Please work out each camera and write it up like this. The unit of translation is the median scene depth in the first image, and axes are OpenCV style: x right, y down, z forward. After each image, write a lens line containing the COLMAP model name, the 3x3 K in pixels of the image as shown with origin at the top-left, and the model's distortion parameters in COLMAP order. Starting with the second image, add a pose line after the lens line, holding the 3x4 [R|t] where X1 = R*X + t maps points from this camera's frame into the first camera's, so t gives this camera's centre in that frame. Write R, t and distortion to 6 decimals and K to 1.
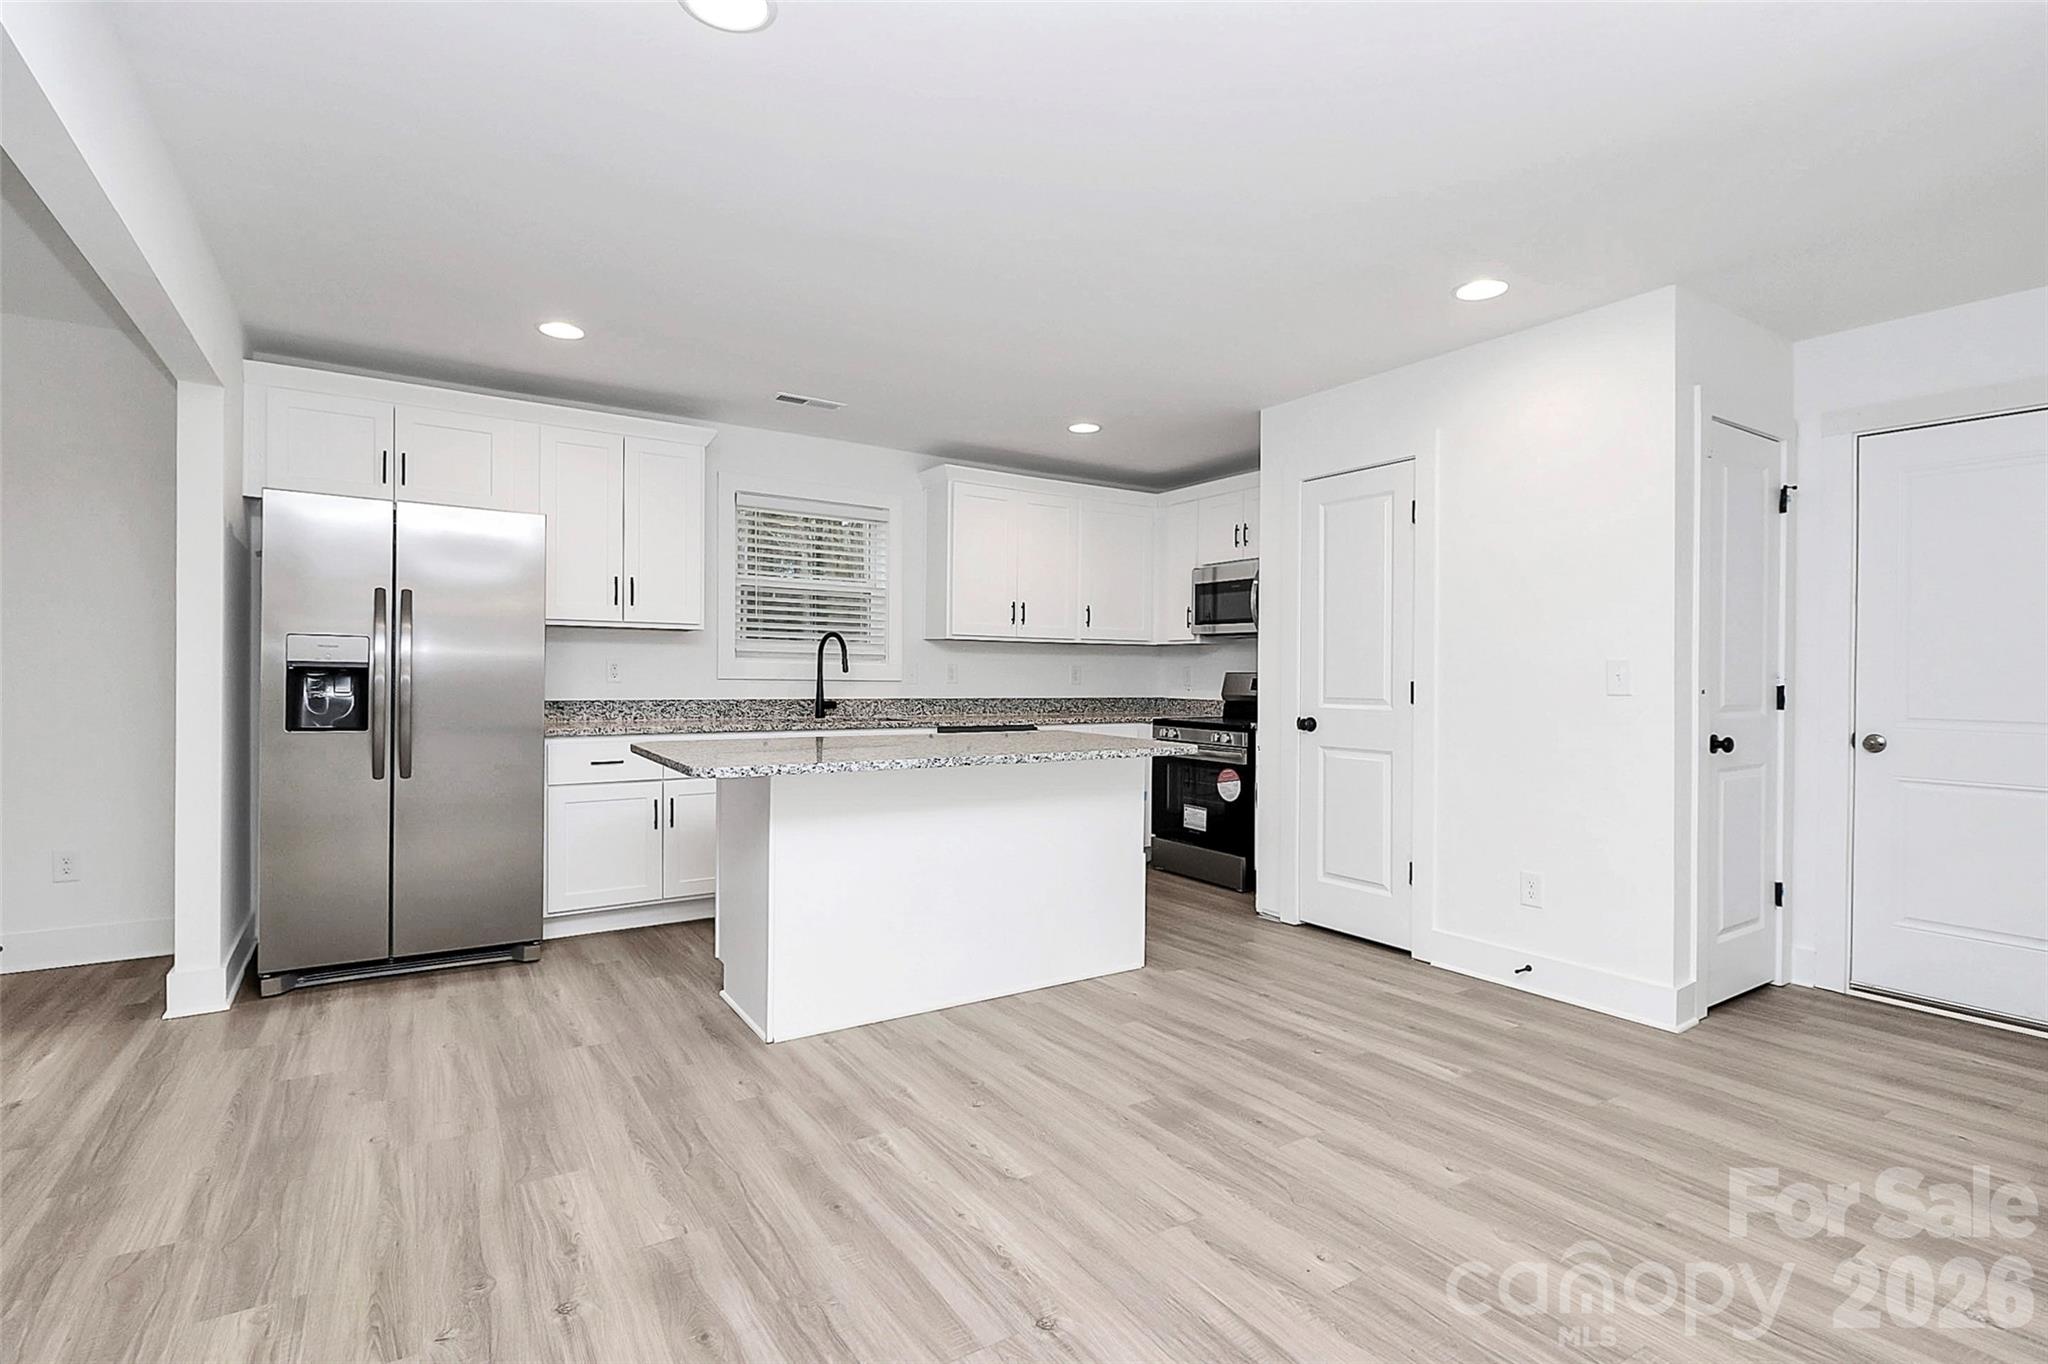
lens RADIAL K [[971.4, 0, 1037.9], [0, 971.4, 678.7], [0, 0, 1]] dist [0.002713, -0.005330]
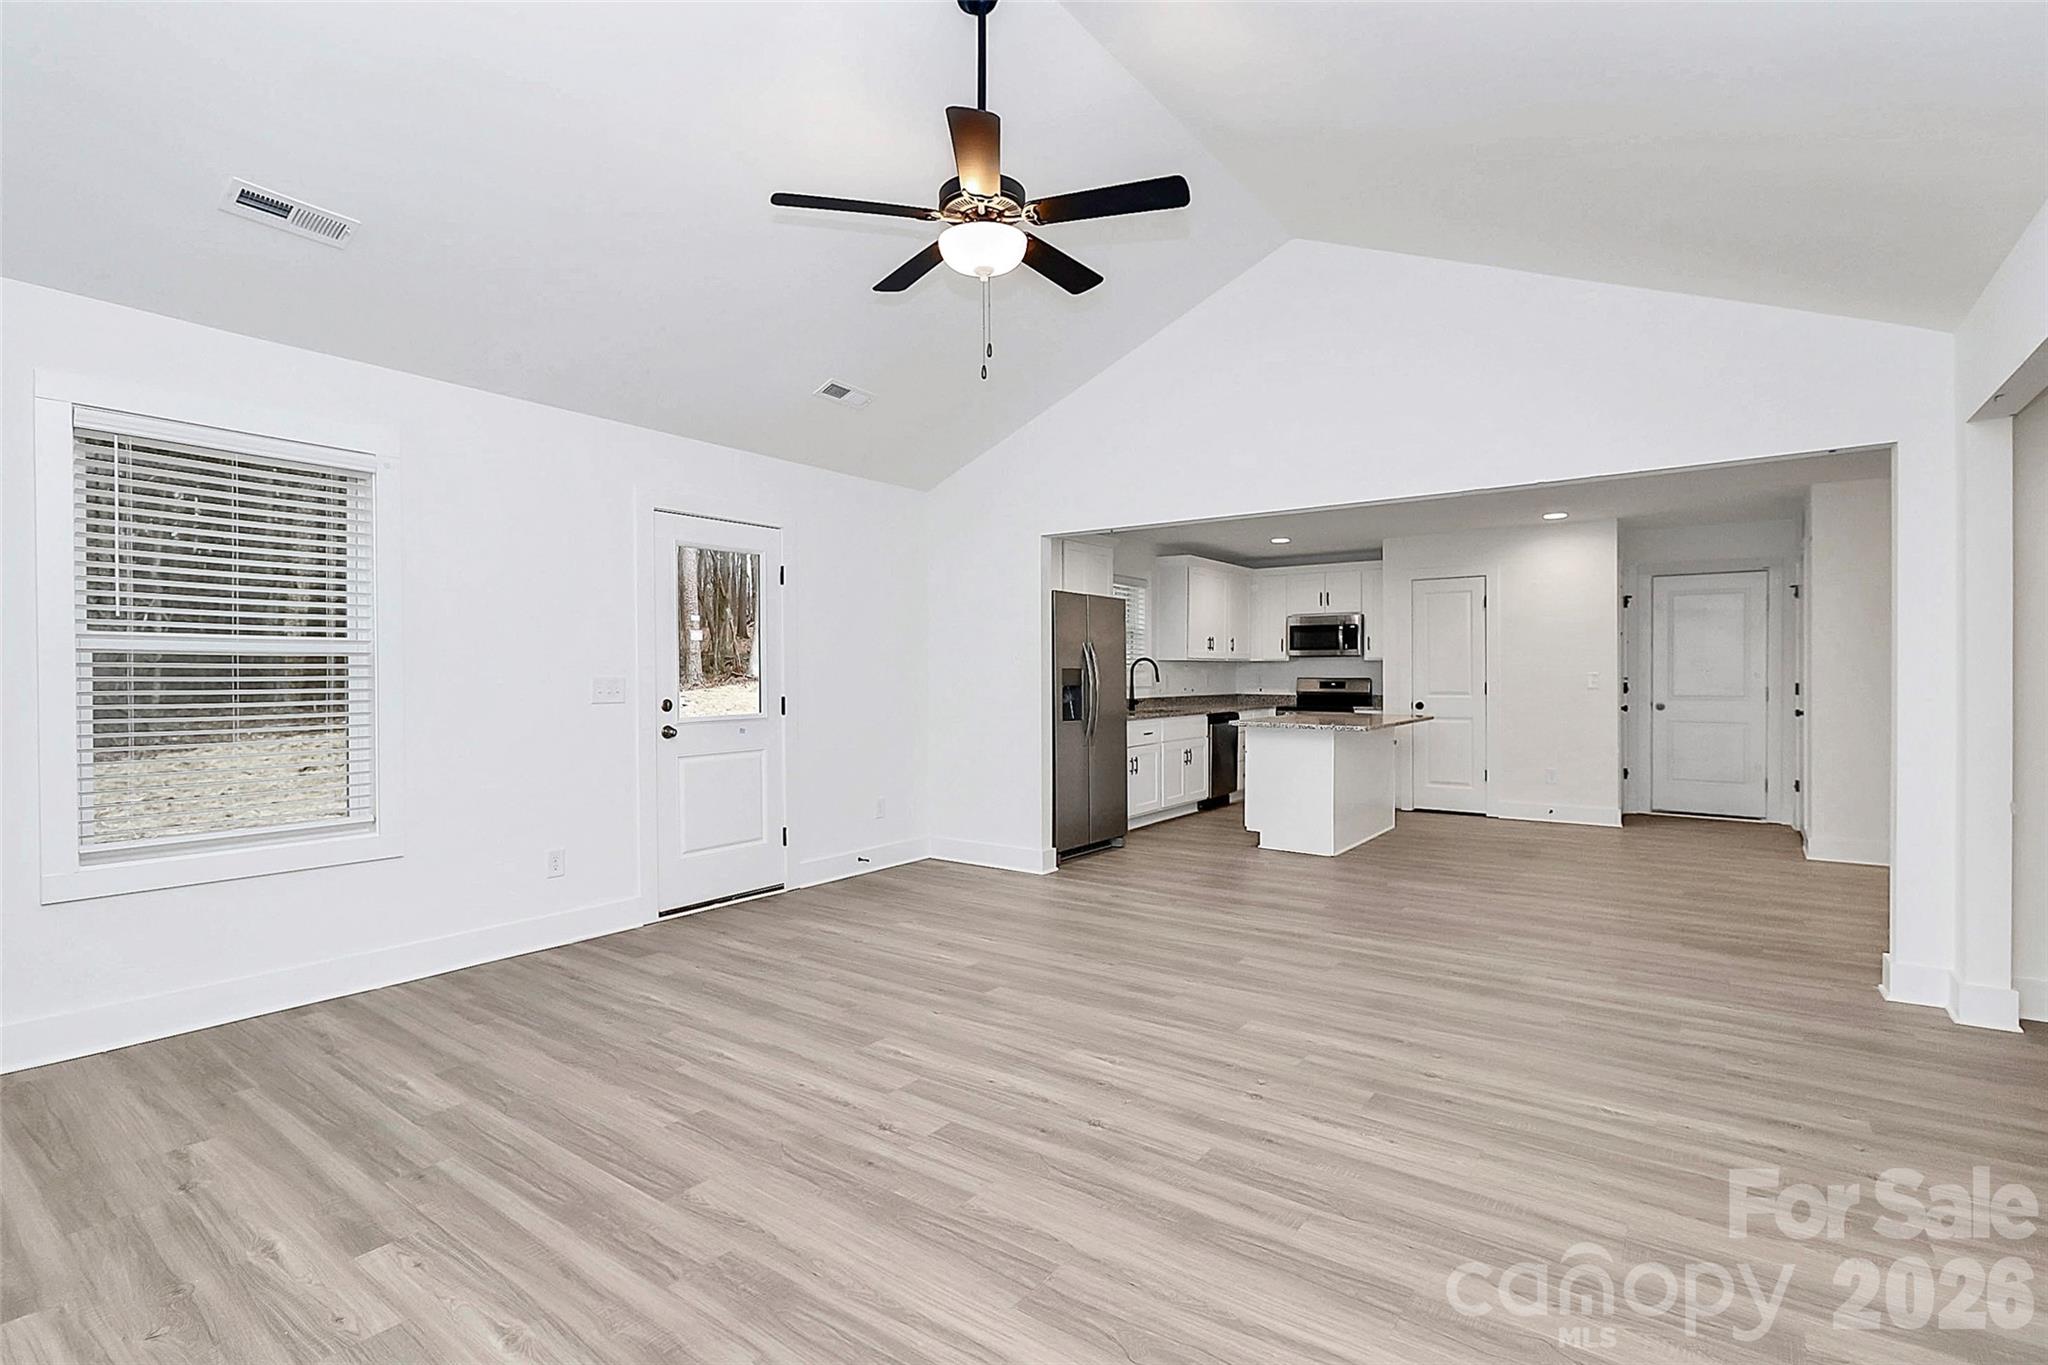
lens RADIAL K [[971.4, 0, 1012.4], [0, 971.4, 672.2], [0, 0, 1]] dist [0.002713, -0.005330]
pose [[0.936492, -0.011427, 0.350502, -1.160506], [0.013139, 0.999911, -0.002507, -0.025672], [-0.350442, 0.006953, 0.936559, -0.536268]]
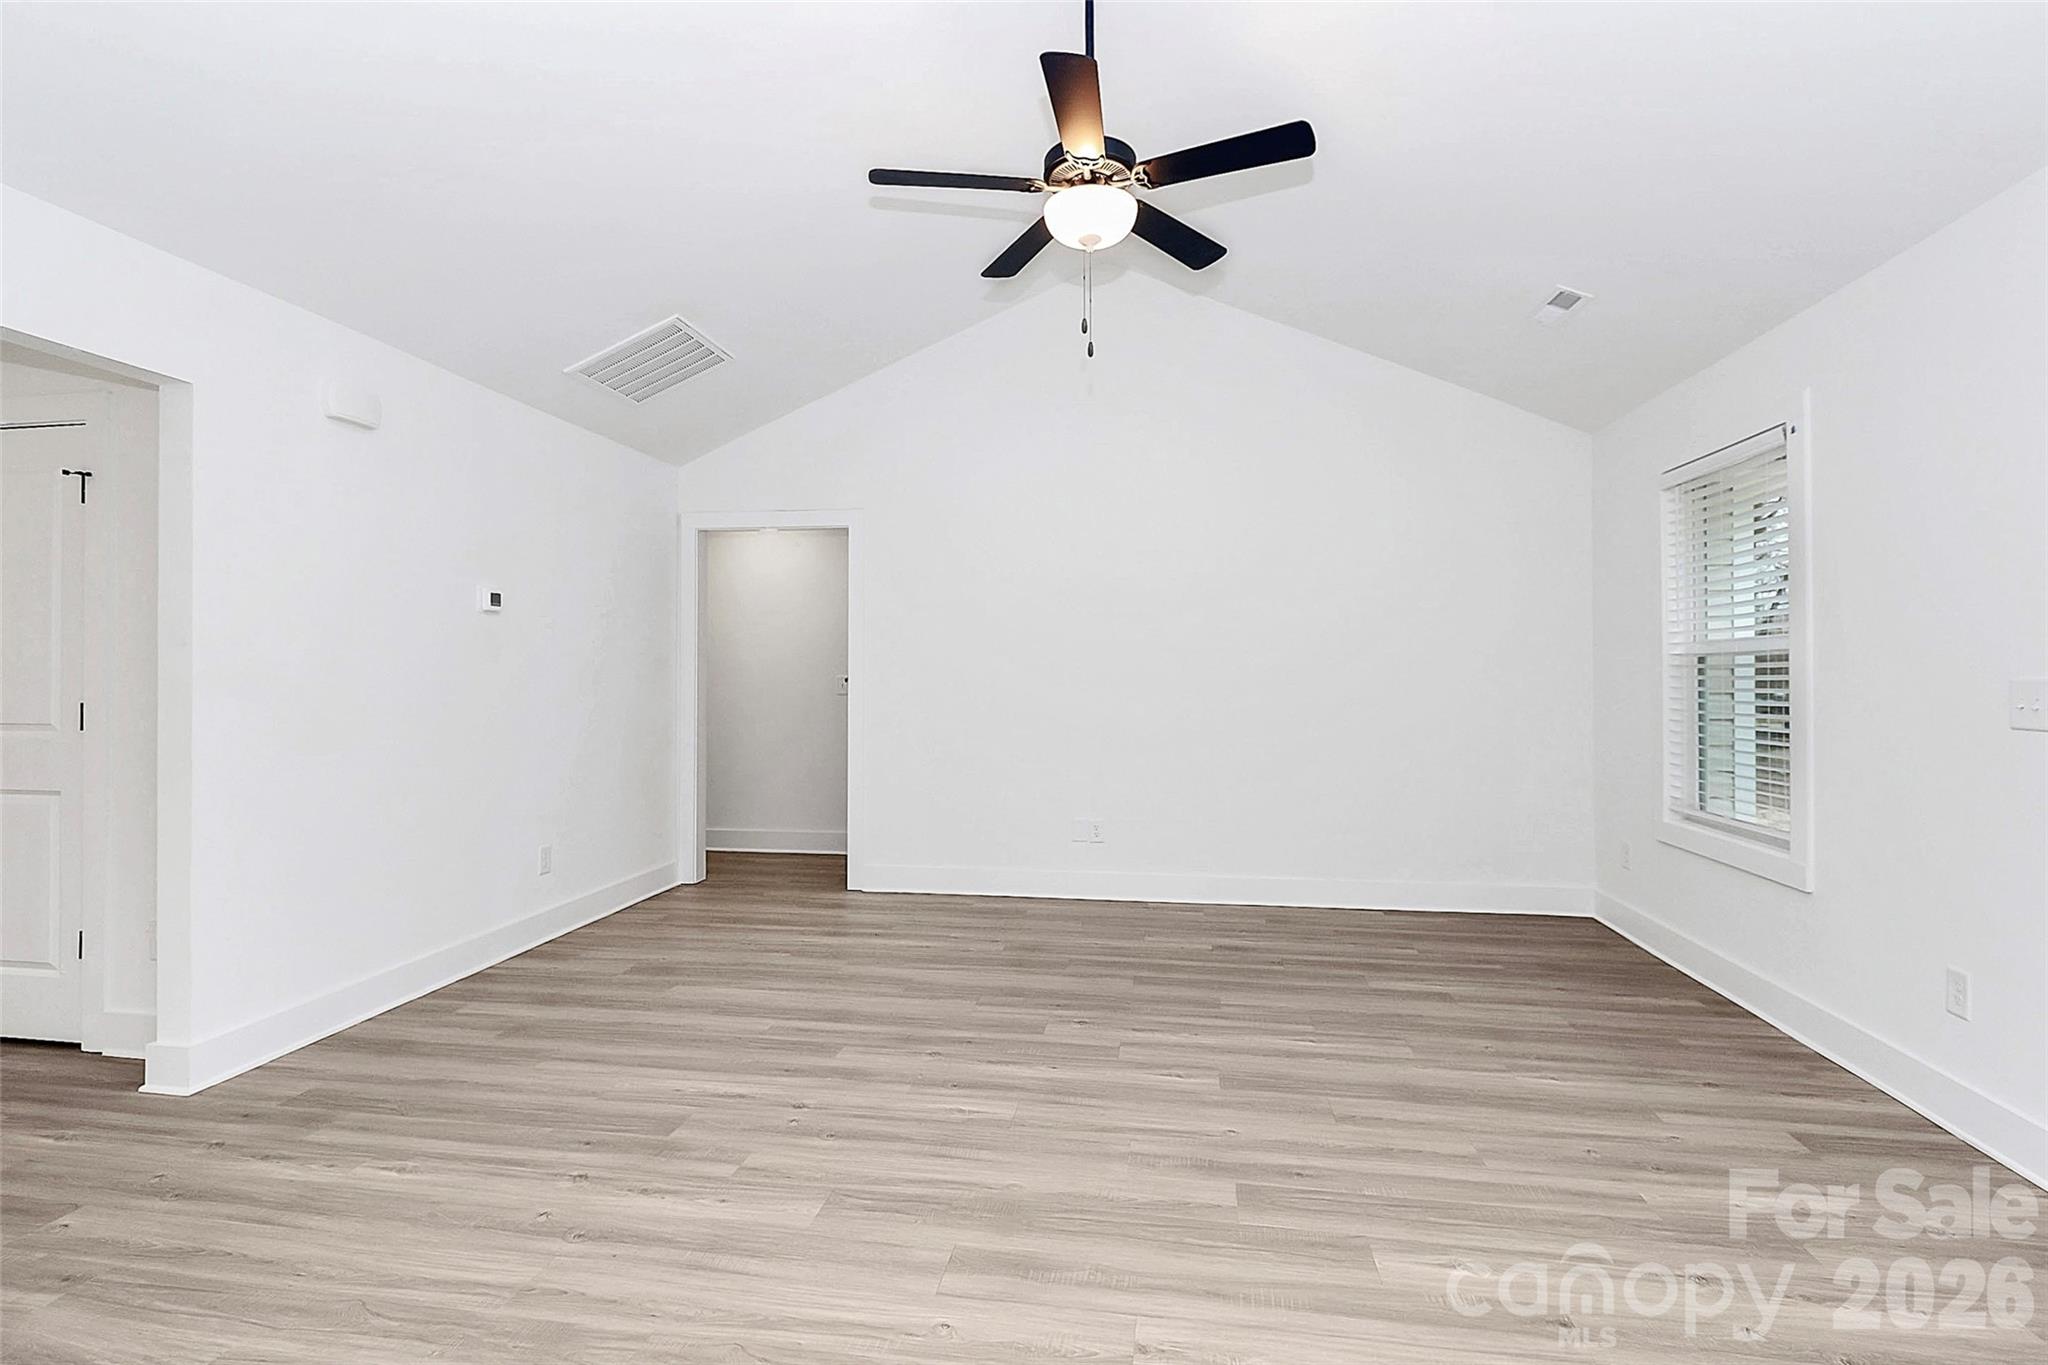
lens RADIAL K [[971.4, 0, 1019.2], [0, 971.4, 669.3], [0, 0, 1]] dist [0.002713, -0.005330]
pose [[-0.671408, -0.016650, -0.740900, -0.416295], [-0.012454, 0.999860, -0.011183, -0.021297], [0.740983, 0.001719, -0.671522, 0.532824]]
